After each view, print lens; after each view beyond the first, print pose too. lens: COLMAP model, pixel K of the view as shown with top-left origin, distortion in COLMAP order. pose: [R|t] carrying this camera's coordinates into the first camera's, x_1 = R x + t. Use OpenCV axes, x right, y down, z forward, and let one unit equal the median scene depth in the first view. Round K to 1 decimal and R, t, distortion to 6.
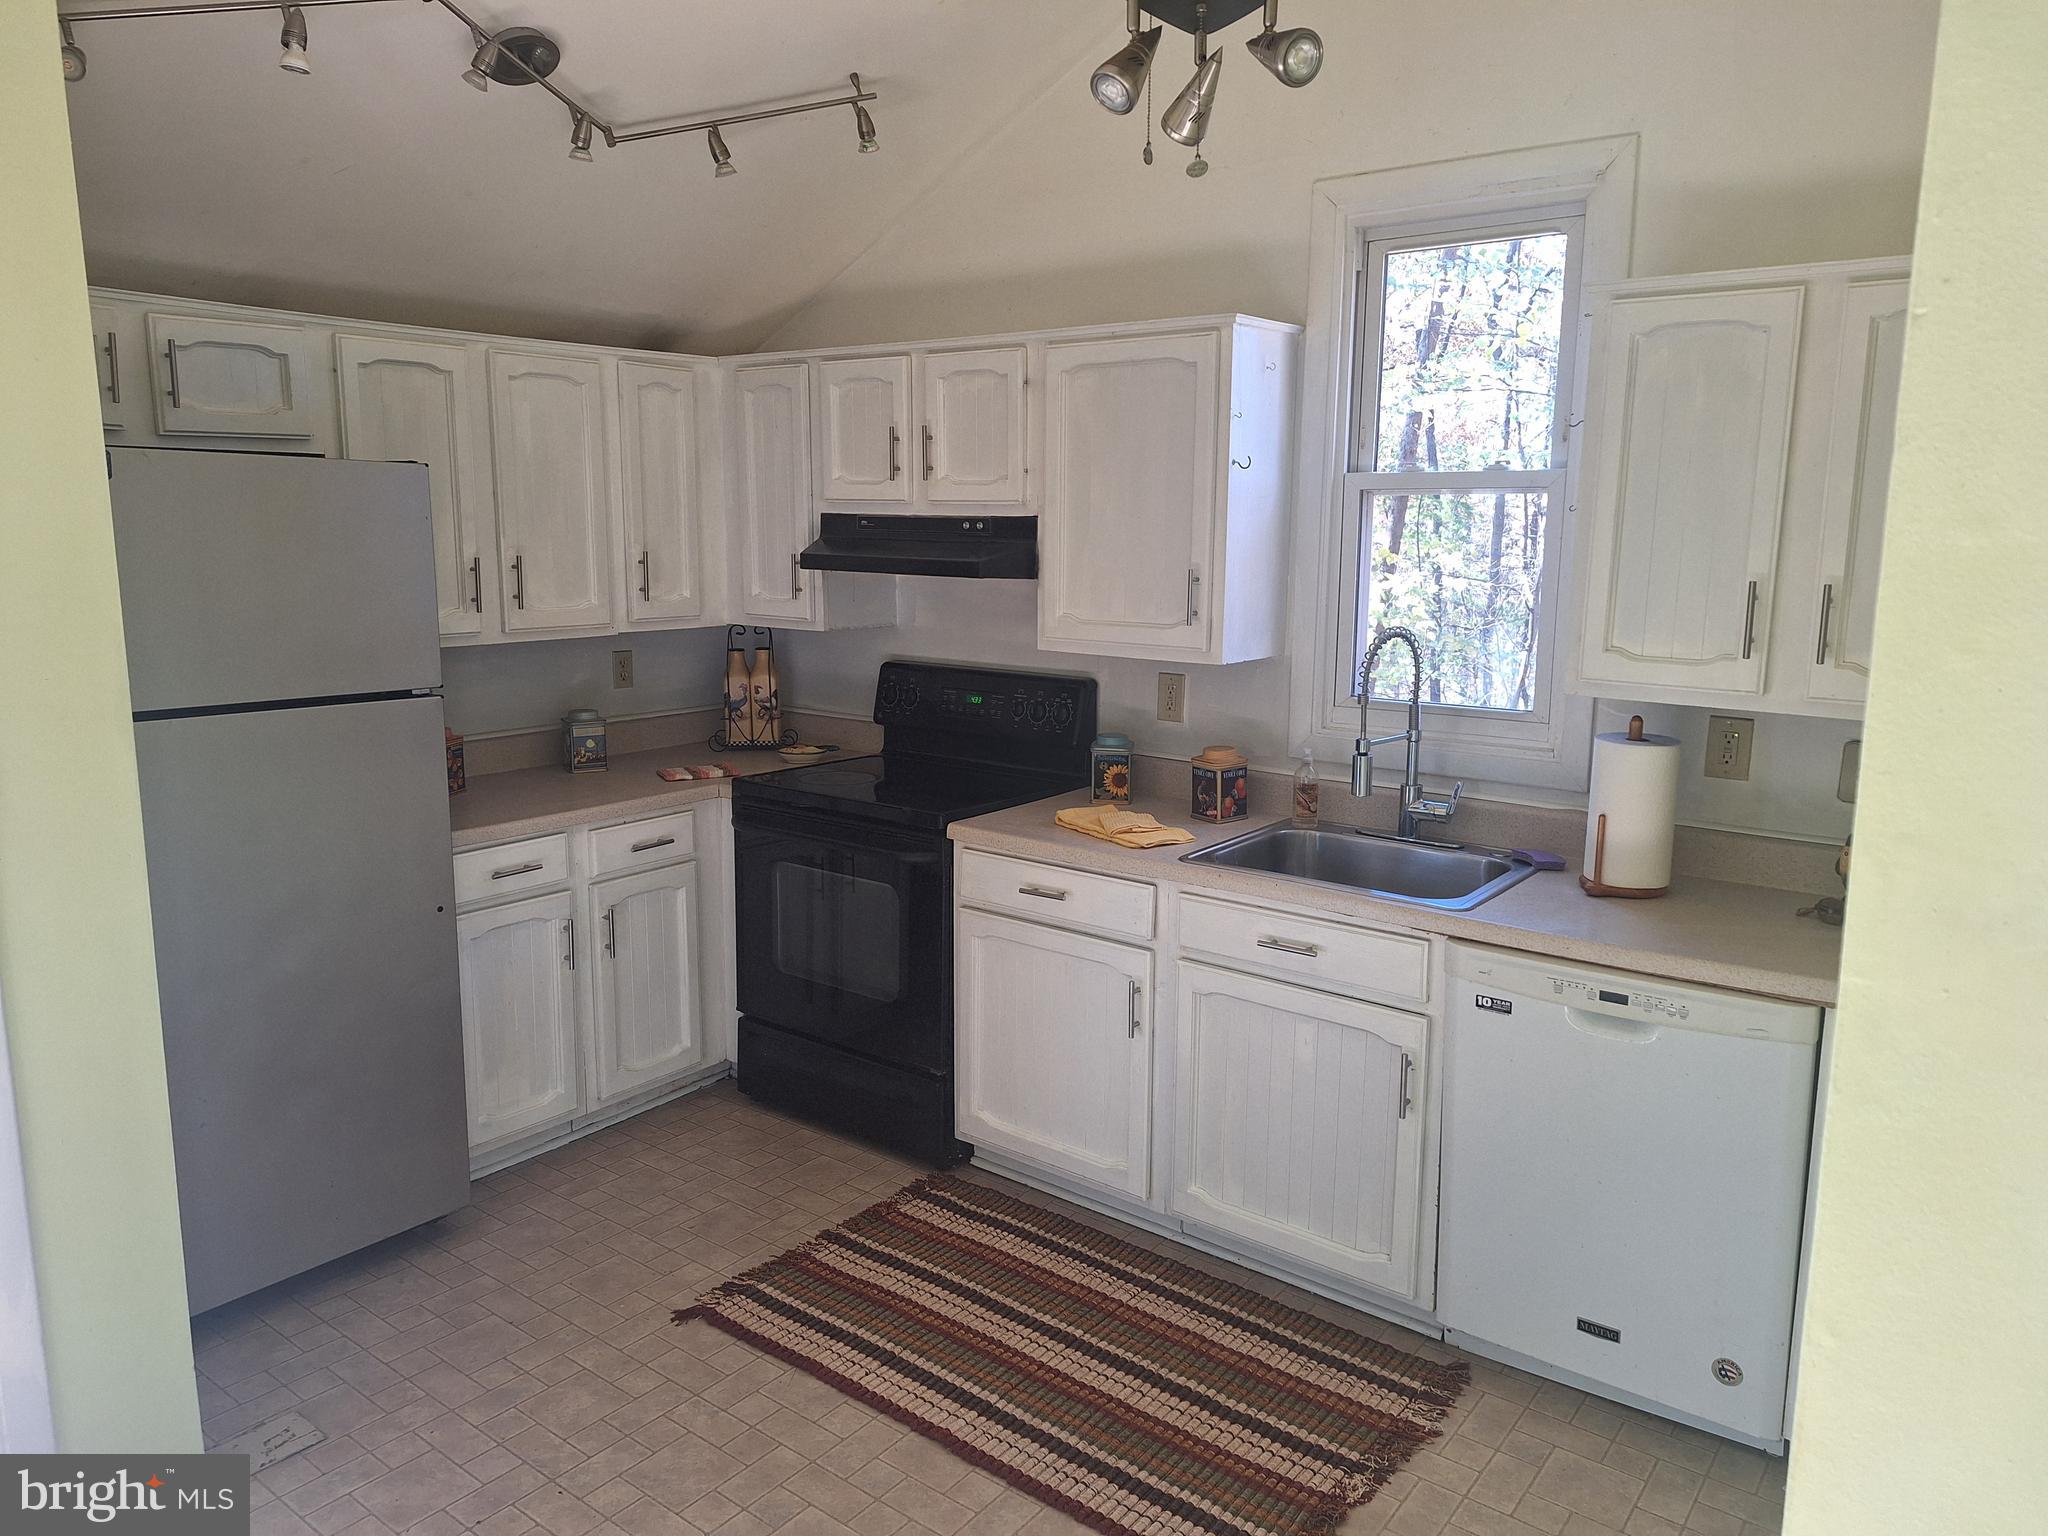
lens RADIAL K [[1436.7, 0, 1010.5], [0, 1436.7, 784.5], [0, 0, 1]] dist [0.141360, -0.144697]
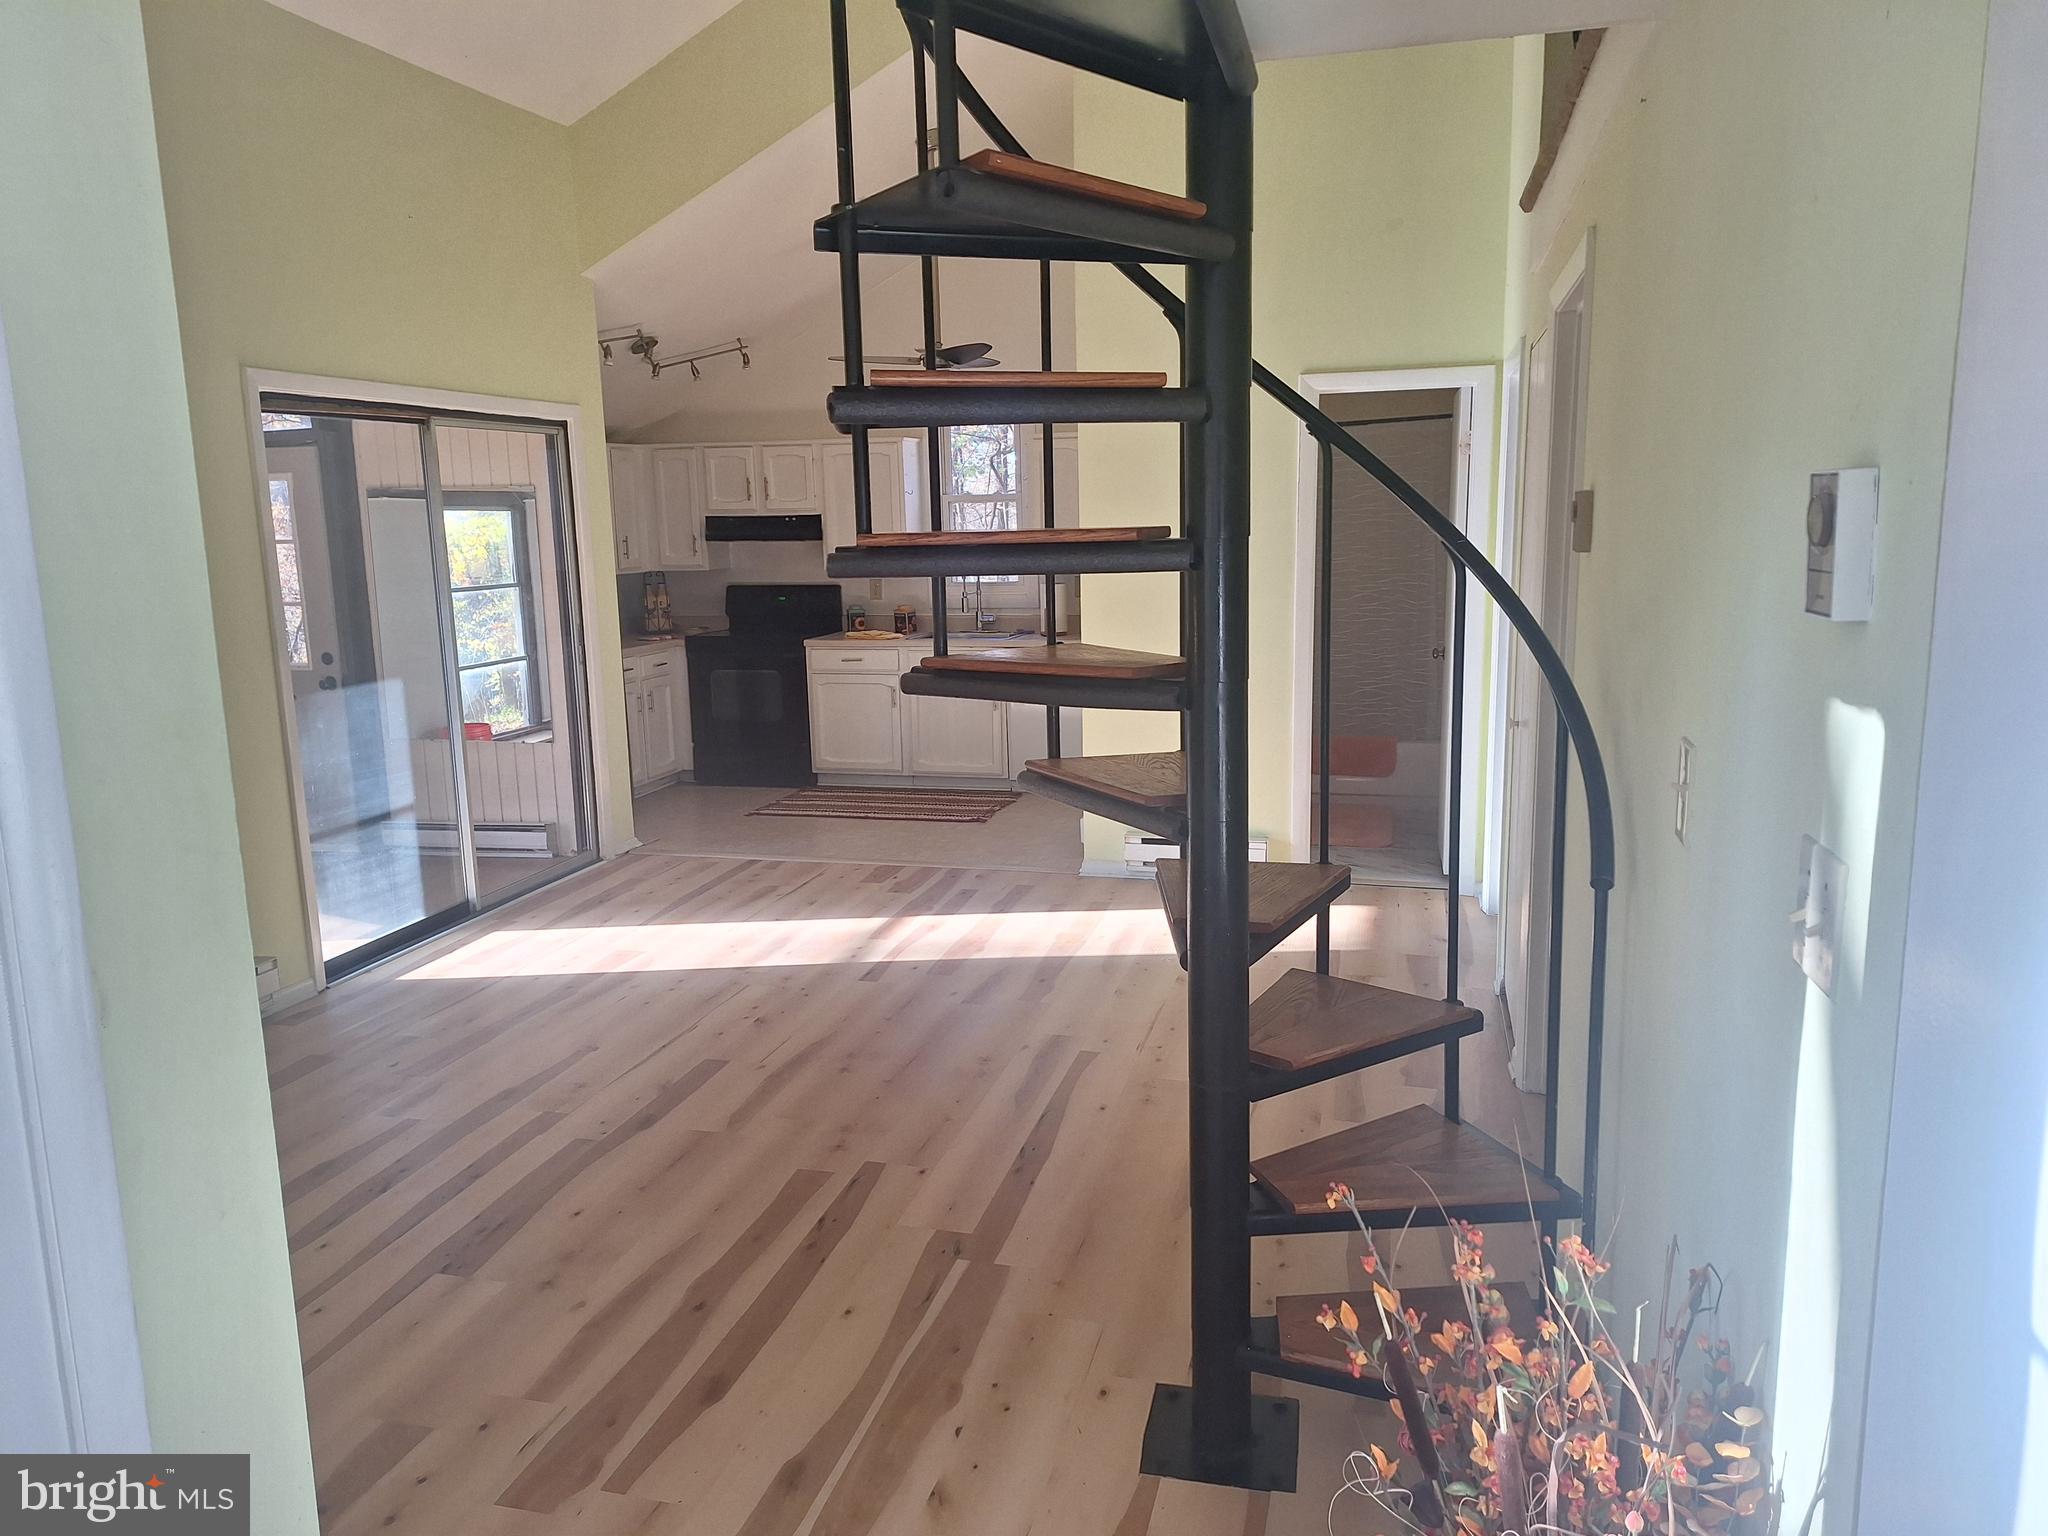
lens RADIAL K [[1436.7, 0, 1010.5], [0, 1436.7, 784.5], [0, 0, 1]] dist [0.141360, -0.144697]
pose [[0.923827, -0.092455, 0.371479, -0.577187], [0.095572, 0.995372, 0.010054, 0.248230], [-0.370689, 0.026214, 0.928387, -1.244956]]
